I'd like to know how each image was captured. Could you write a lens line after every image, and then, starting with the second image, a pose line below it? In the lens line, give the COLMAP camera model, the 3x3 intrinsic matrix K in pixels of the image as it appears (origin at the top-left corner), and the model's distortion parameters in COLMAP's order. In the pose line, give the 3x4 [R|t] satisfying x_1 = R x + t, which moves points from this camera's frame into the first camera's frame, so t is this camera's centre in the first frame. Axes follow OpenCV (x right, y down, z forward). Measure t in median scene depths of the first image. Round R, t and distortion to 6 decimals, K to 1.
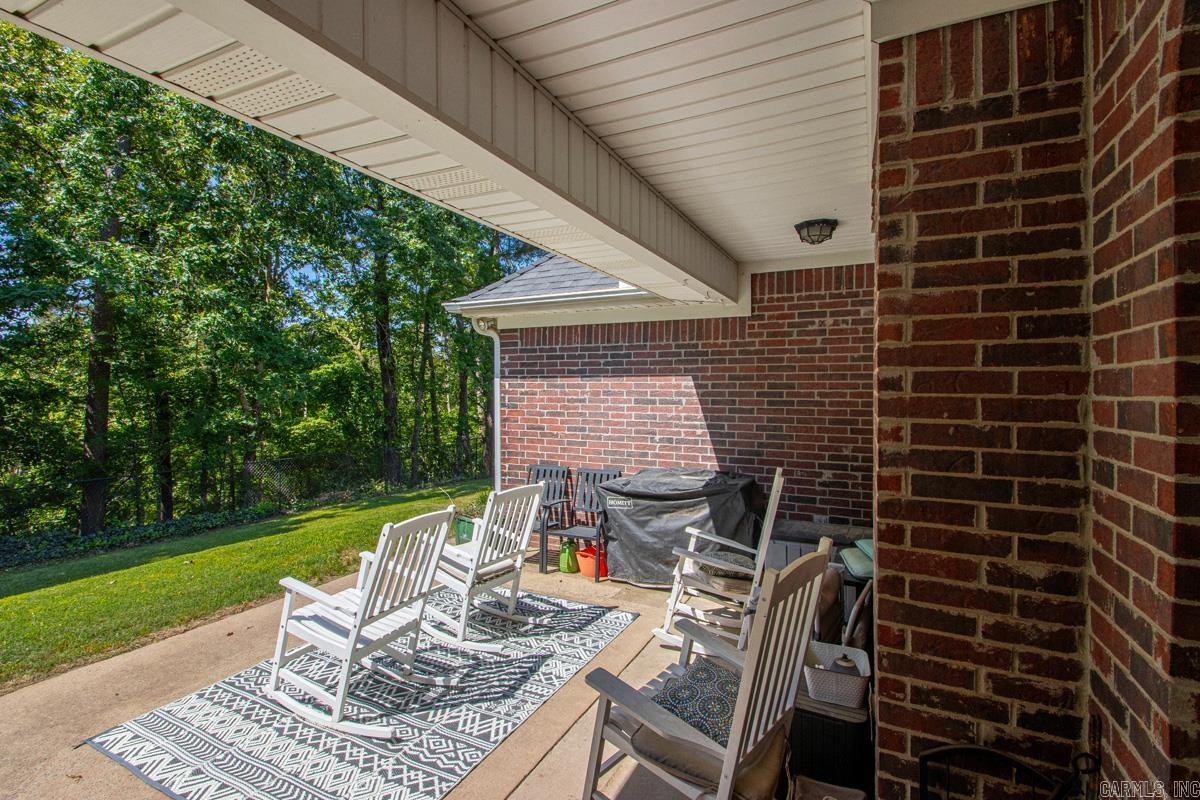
lens RADIAL K [[567.9, 0, 596.7], [0, 567.9, 388.1], [0, 0, 1]] dist [0.009698, -0.005001]
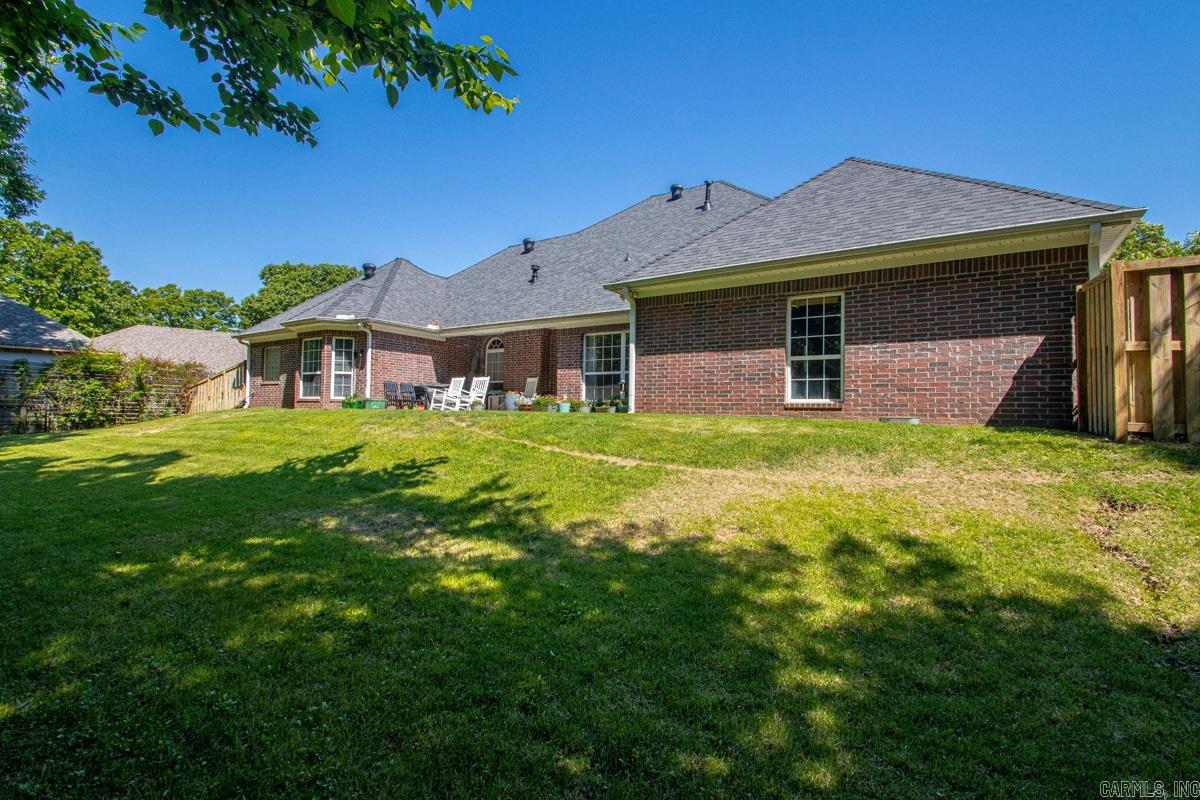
lens RADIAL K [[567.9, 0, 610.2], [0, 567.9, 403.6], [0, 0, 1]] dist [0.009698, -0.005001]
pose [[0.124894, 0.025101, 0.991853, -4.670381], [-0.011036, 0.999653, -0.023908, 0.509661], [-0.992109, -0.007960, 0.125128, -0.739598]]
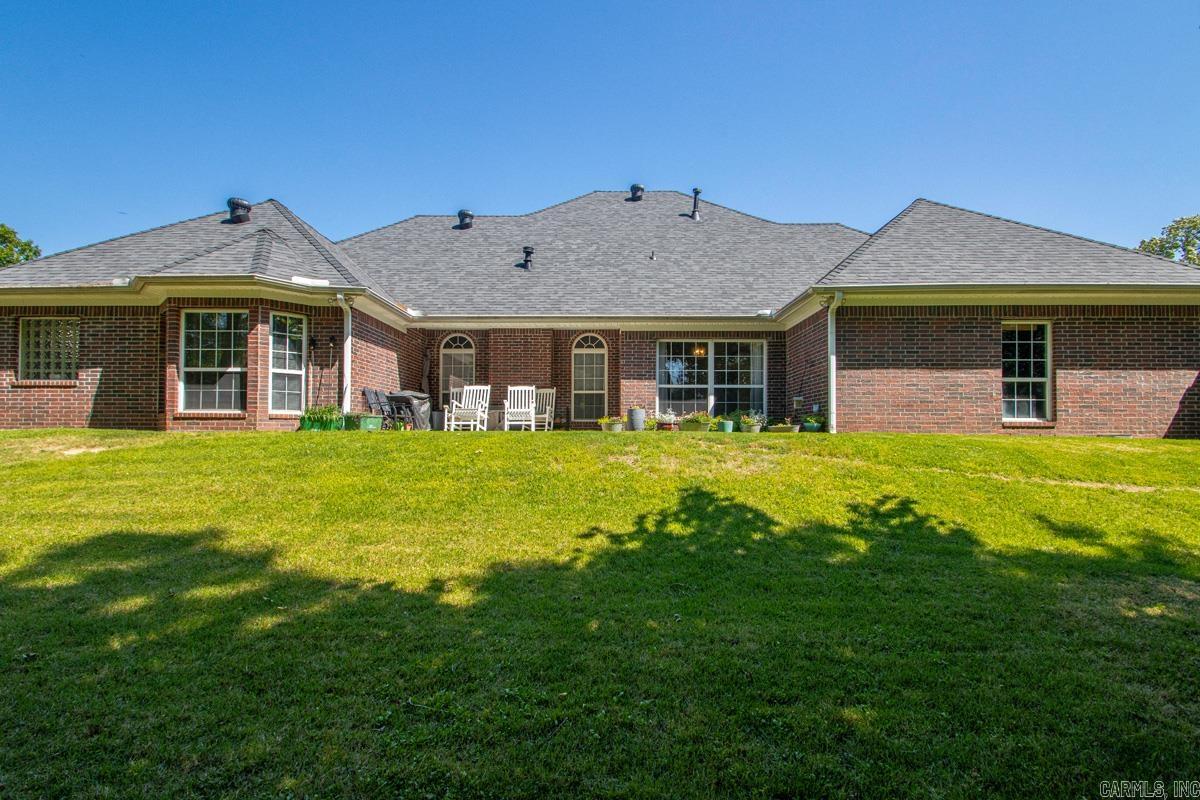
lens RADIAL K [[567.9, 0, 619.4], [0, 567.9, 417.2], [0, 0, 1]] dist [0.009698, -0.005001]
pose [[-0.432404, 0.029435, 0.901200, -3.590165], [0.002917, 0.999507, -0.031247, 0.492503], [-0.901675, -0.010883, -0.432277, 1.803745]]
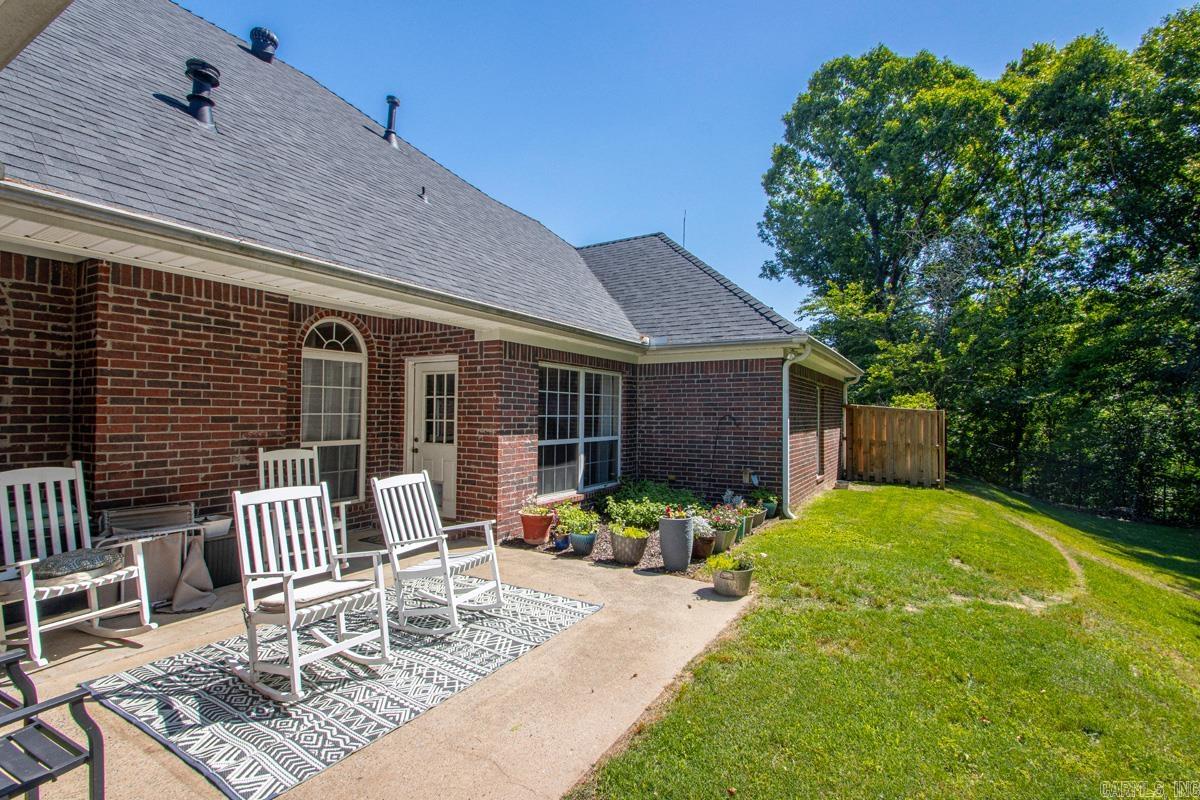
lens RADIAL K [[567.9, 0, 594.8], [0, 567.9, 380.1], [0, 0, 1]] dist [0.009698, -0.005001]
pose [[-0.997456, -0.005889, 0.071043, -0.768679], [-0.009406, 0.998741, -0.049271, 0.044666], [-0.070664, -0.049814, -0.996256, 2.062023]]
